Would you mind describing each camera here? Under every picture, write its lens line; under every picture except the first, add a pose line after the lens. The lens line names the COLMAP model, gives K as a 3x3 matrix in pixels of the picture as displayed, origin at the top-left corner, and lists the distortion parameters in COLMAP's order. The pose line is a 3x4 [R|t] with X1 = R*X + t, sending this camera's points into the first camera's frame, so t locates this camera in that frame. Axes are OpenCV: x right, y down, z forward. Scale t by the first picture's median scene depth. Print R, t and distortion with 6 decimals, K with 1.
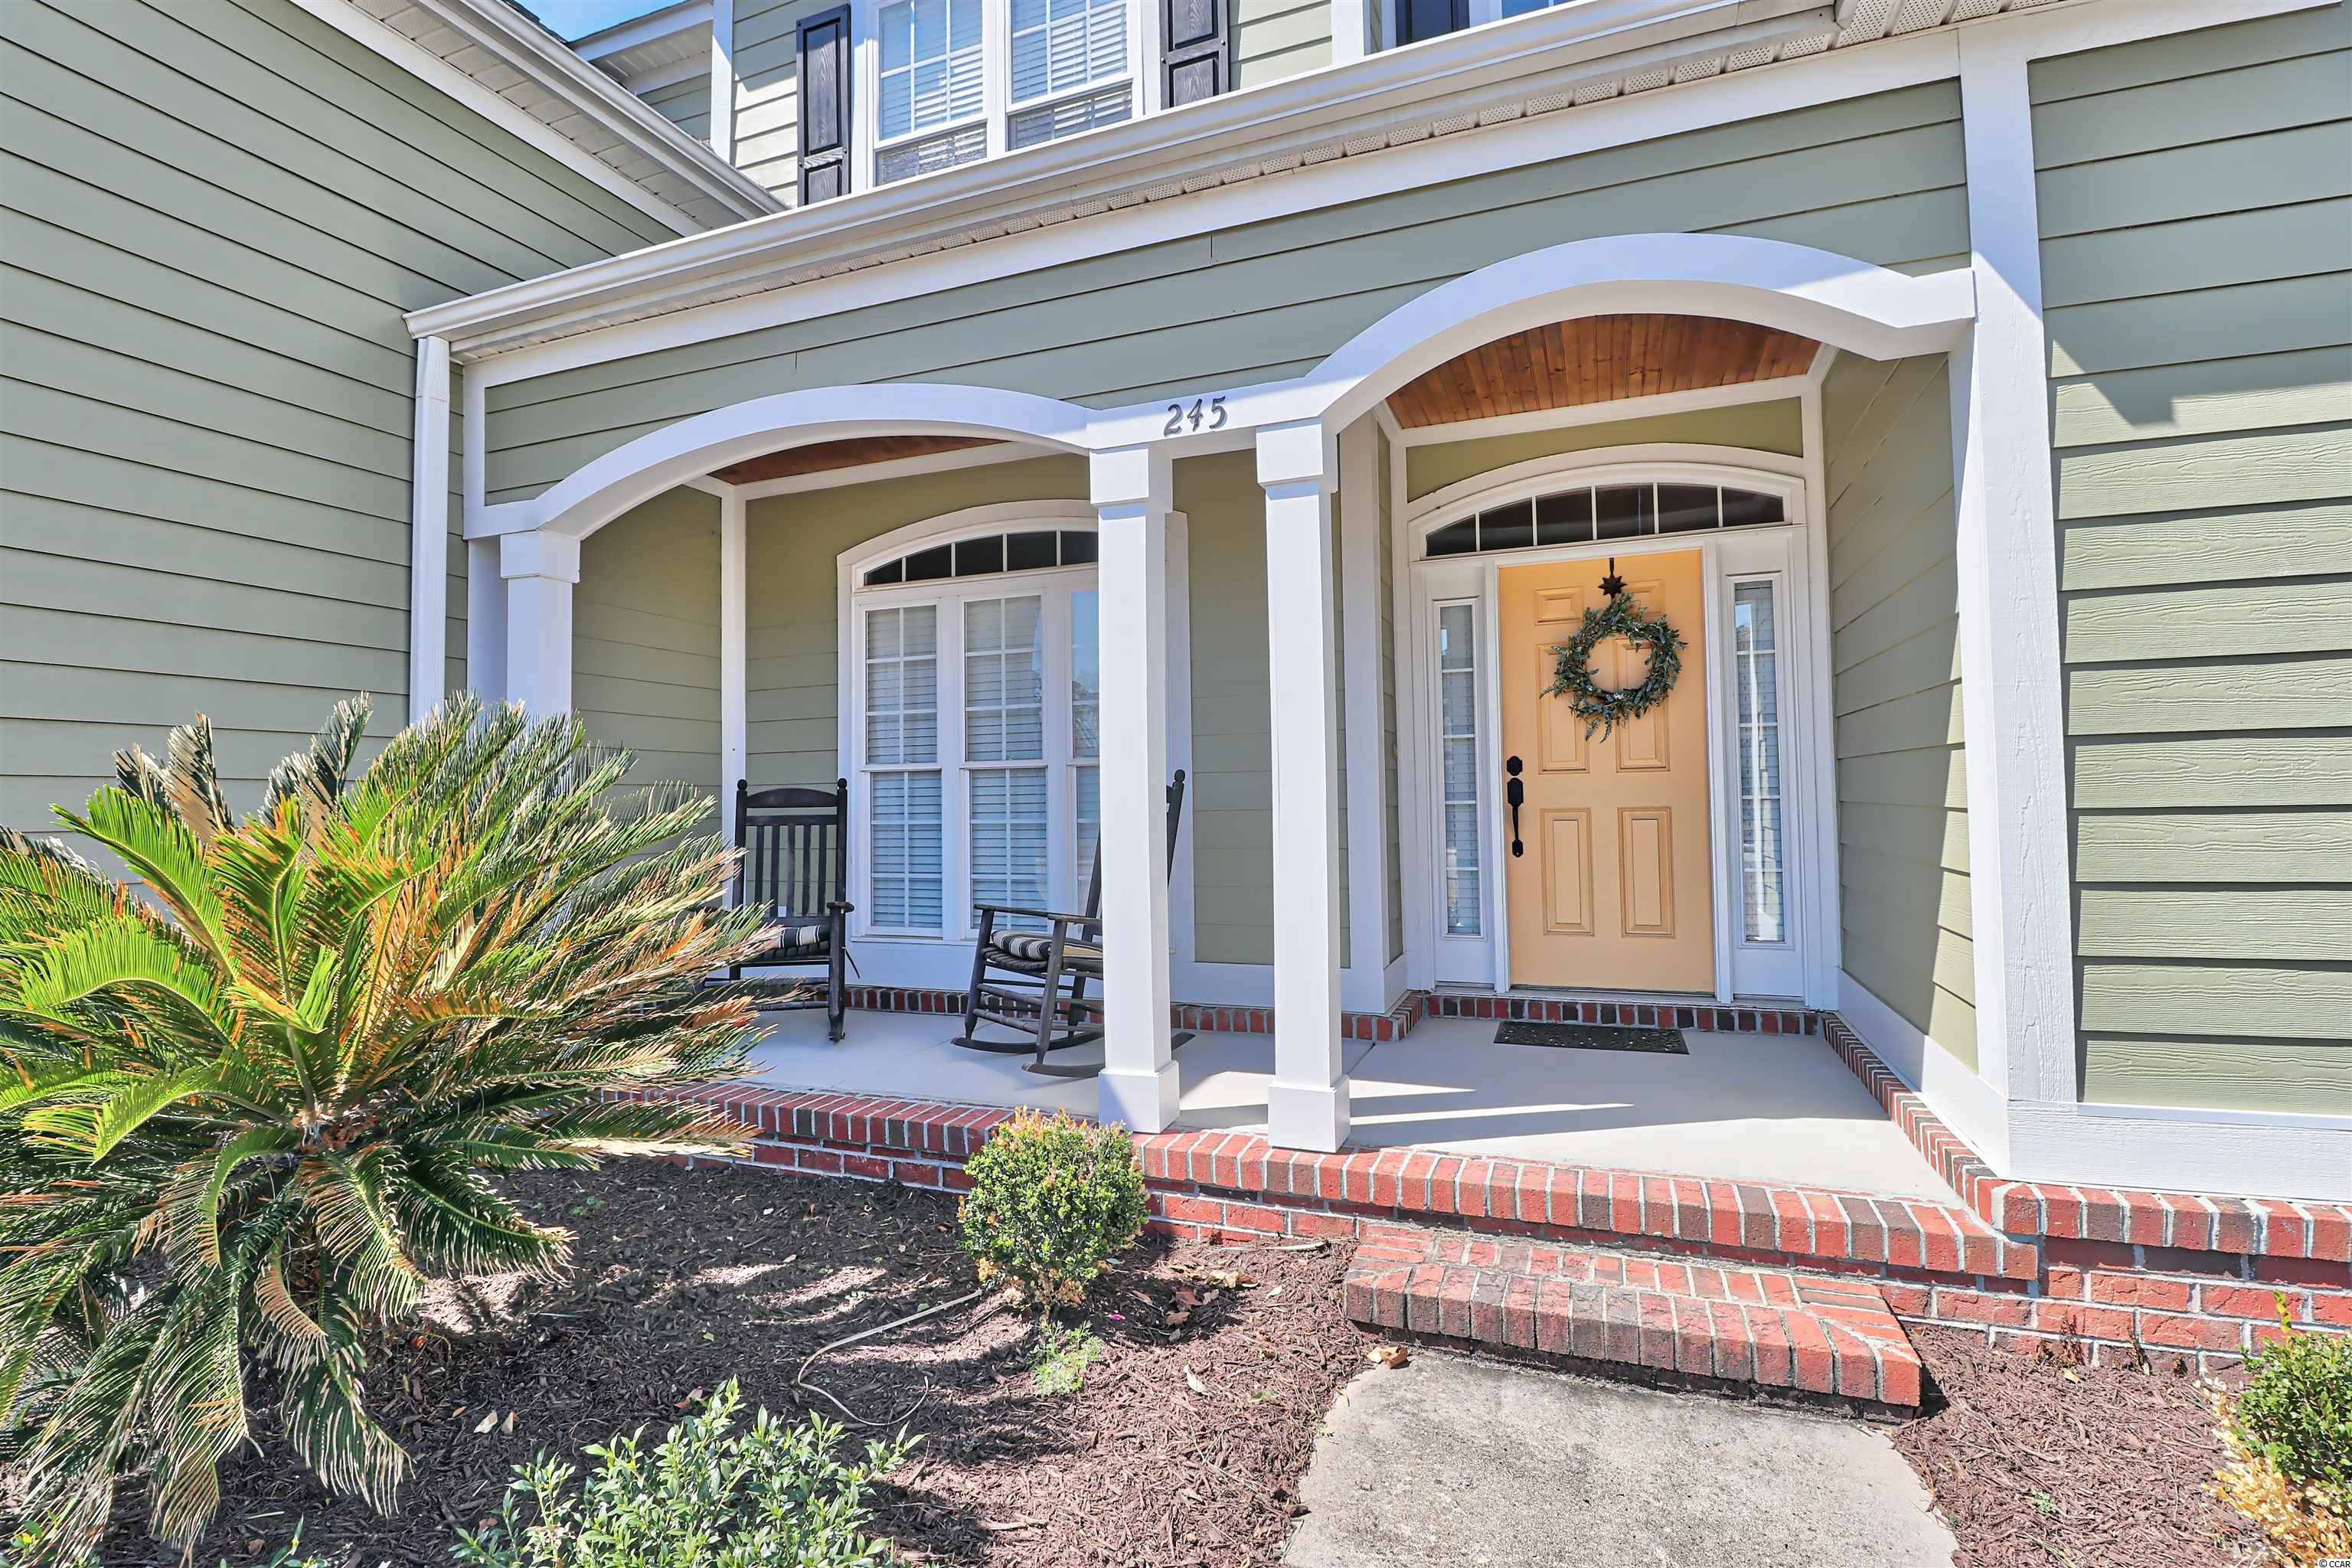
lens RADIAL K [[1097.5, 0, 1169.2], [0, 1097.5, 766.6], [0, 0, 1]] dist [0.001228, -0.012541]
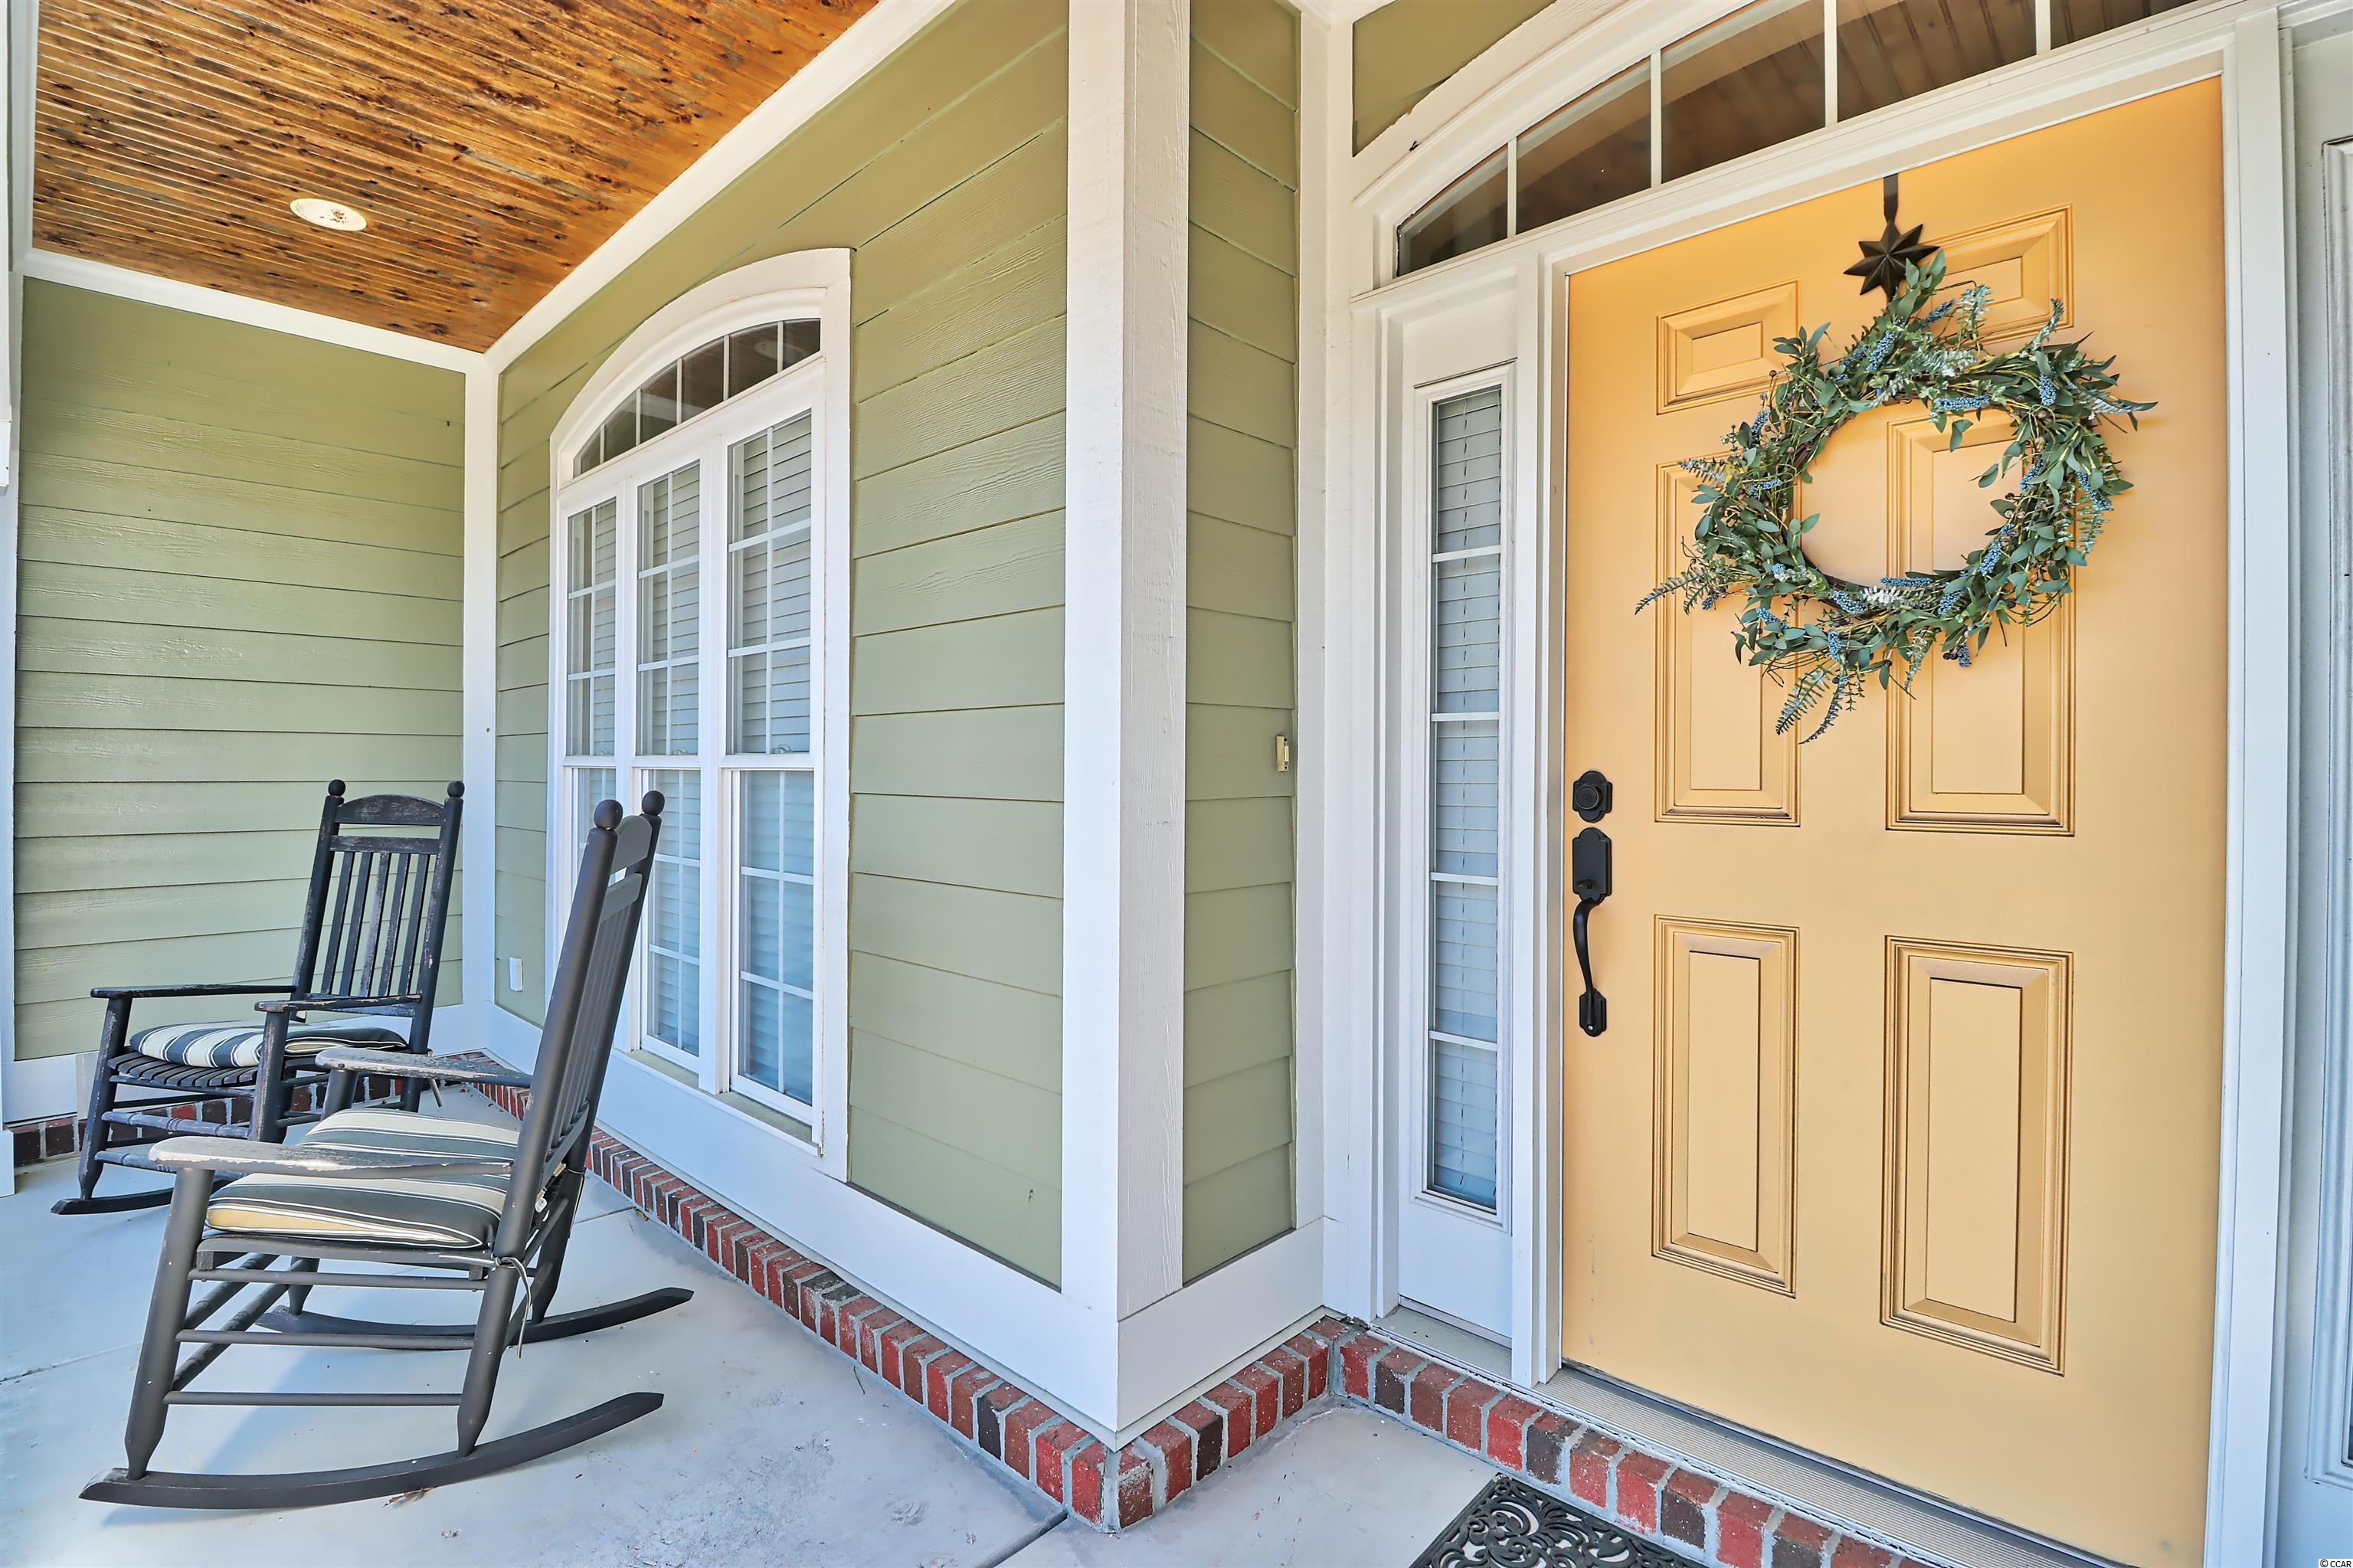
lens RADIAL K [[1067.1, 0, 1181.8], [0, 1067.1, 769.3], [0, 0, 1]] dist [-0.001370, -0.013178]
pose [[0.926505, 0.021639, -0.375661, 0.352277], [-0.006824, 0.999147, 0.040722, -0.026367], [0.376222, -0.035166, 0.925862, 0.663363]]
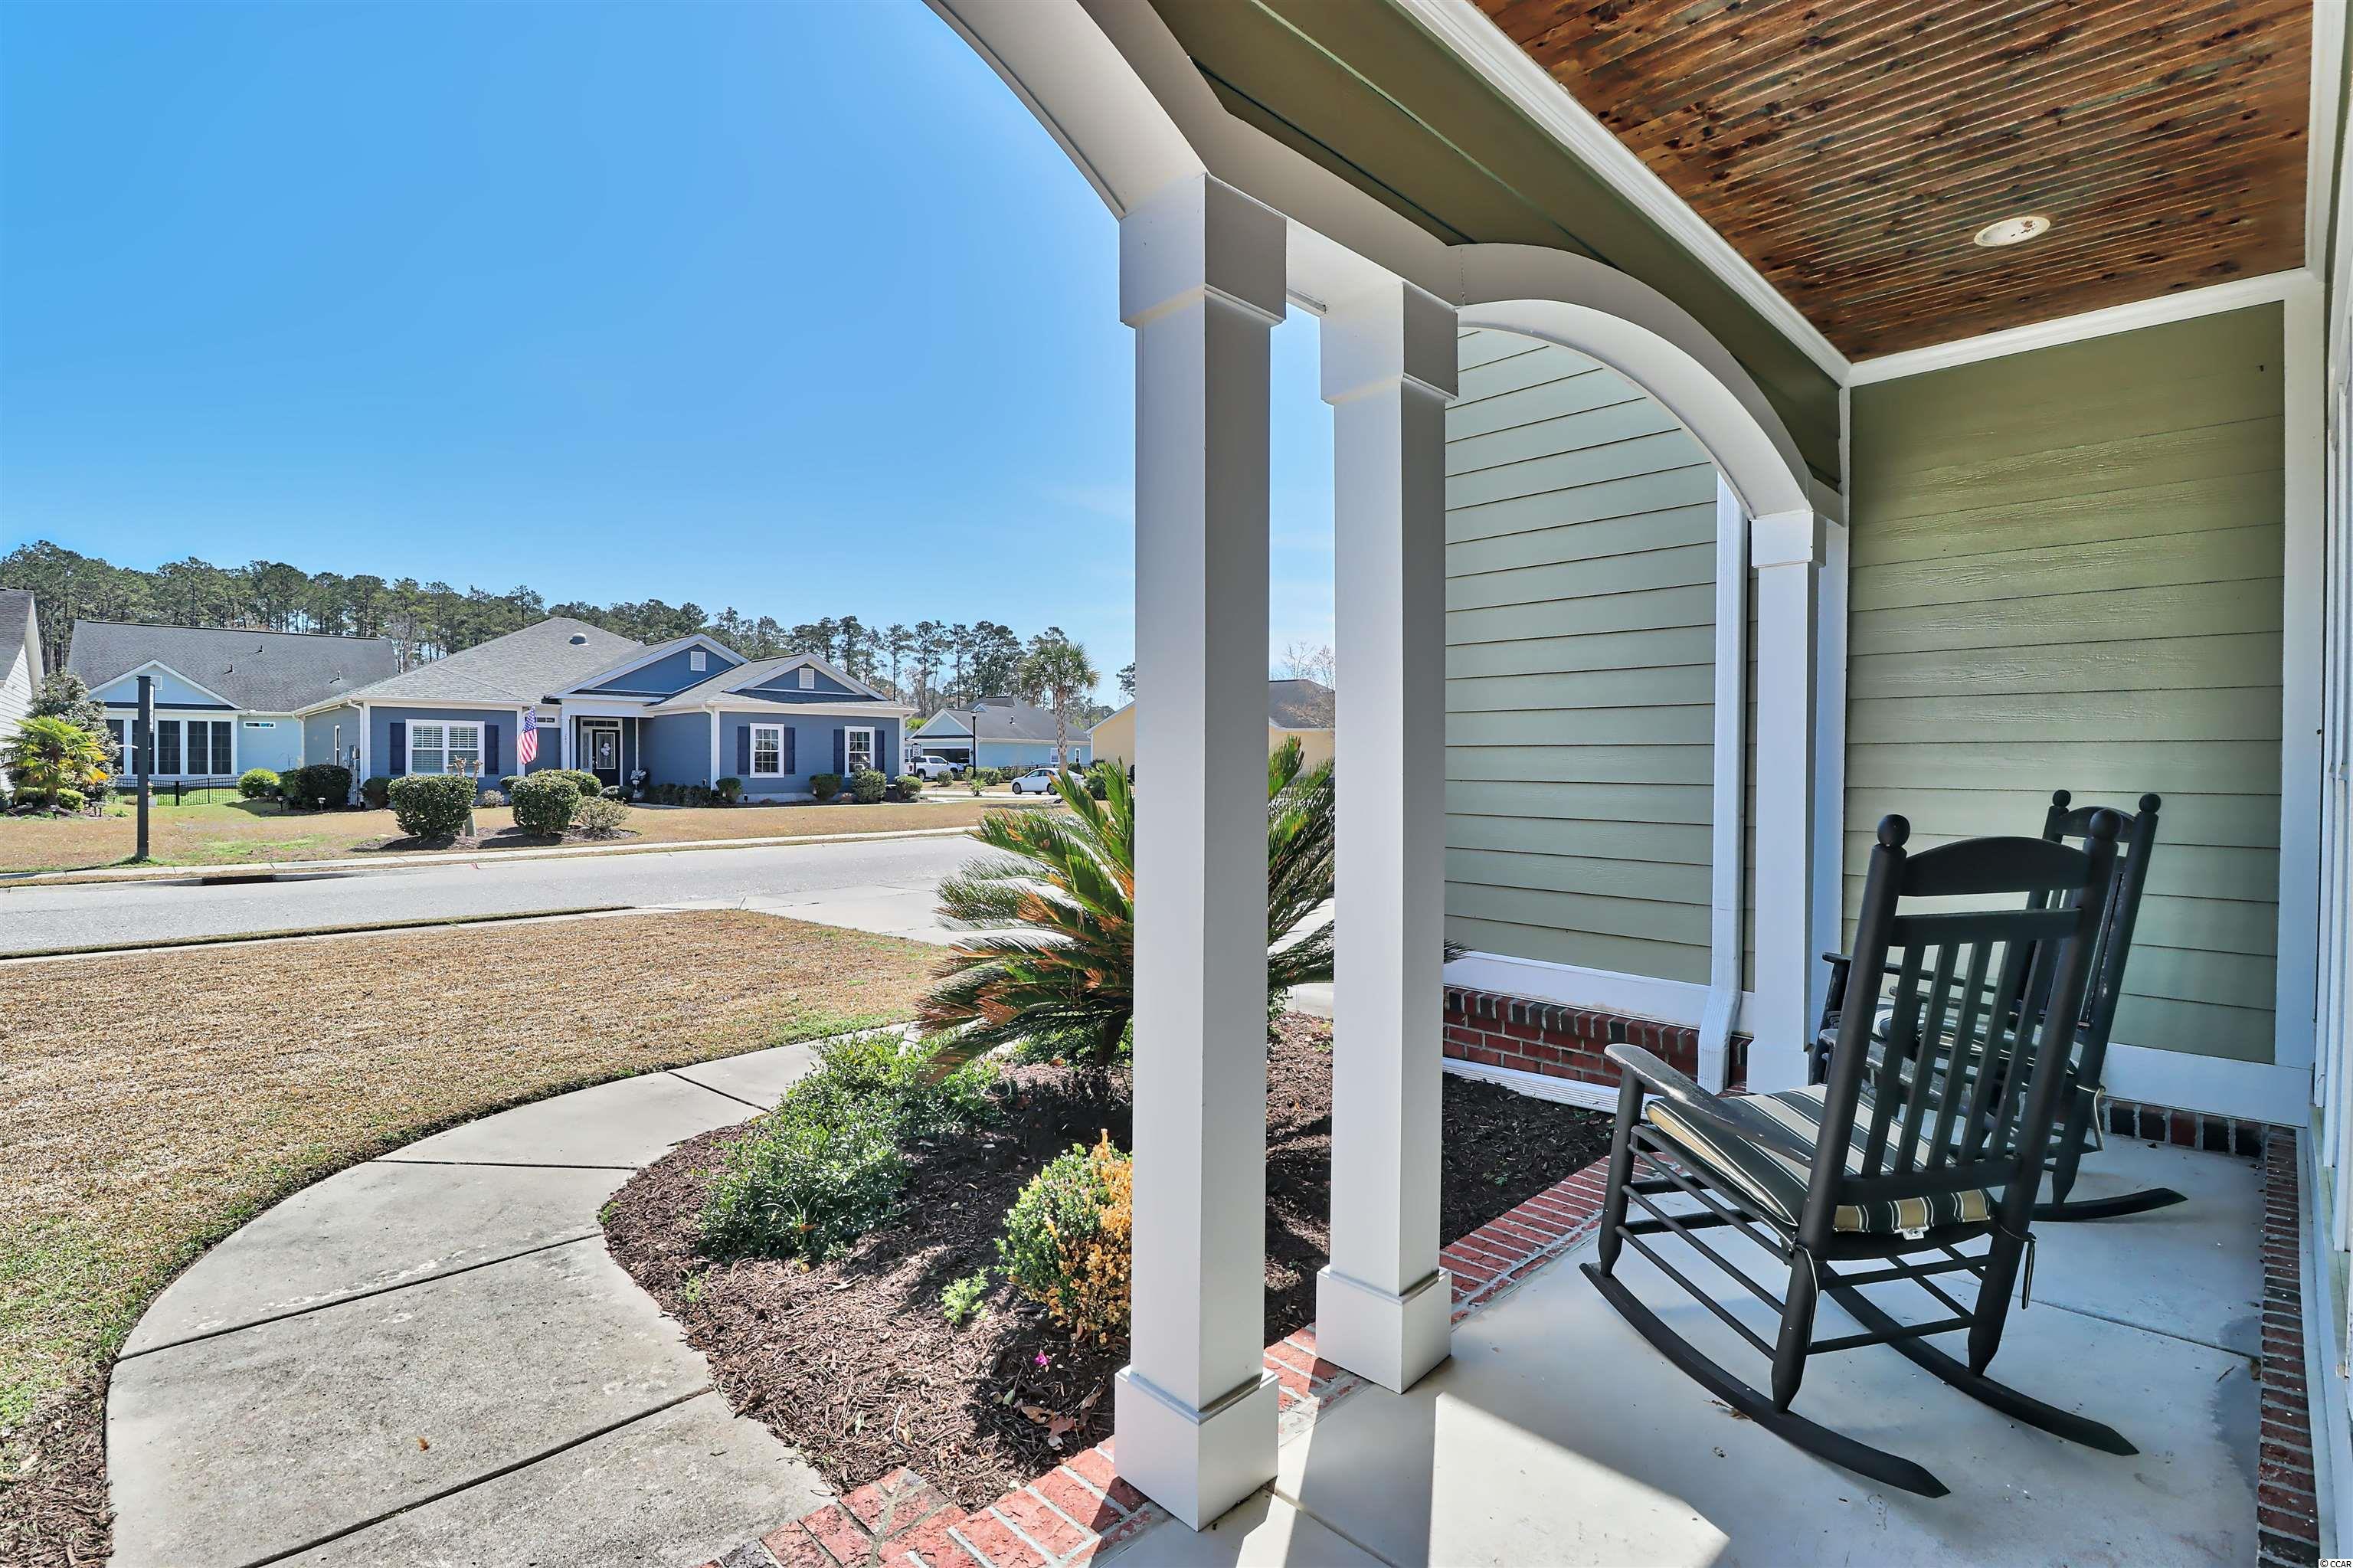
lens RADIAL K [[1098.0, 0, 1169.7], [0, 1098.0, 766.6], [0, 0, 1]] dist [0.001228, -0.012541]
pose [[-0.418904, 0.018070, -0.907851, 0.469084], [0.033329, 0.999434, 0.004514, -0.024134], [0.907419, -0.028366, -0.419269, 0.898217]]
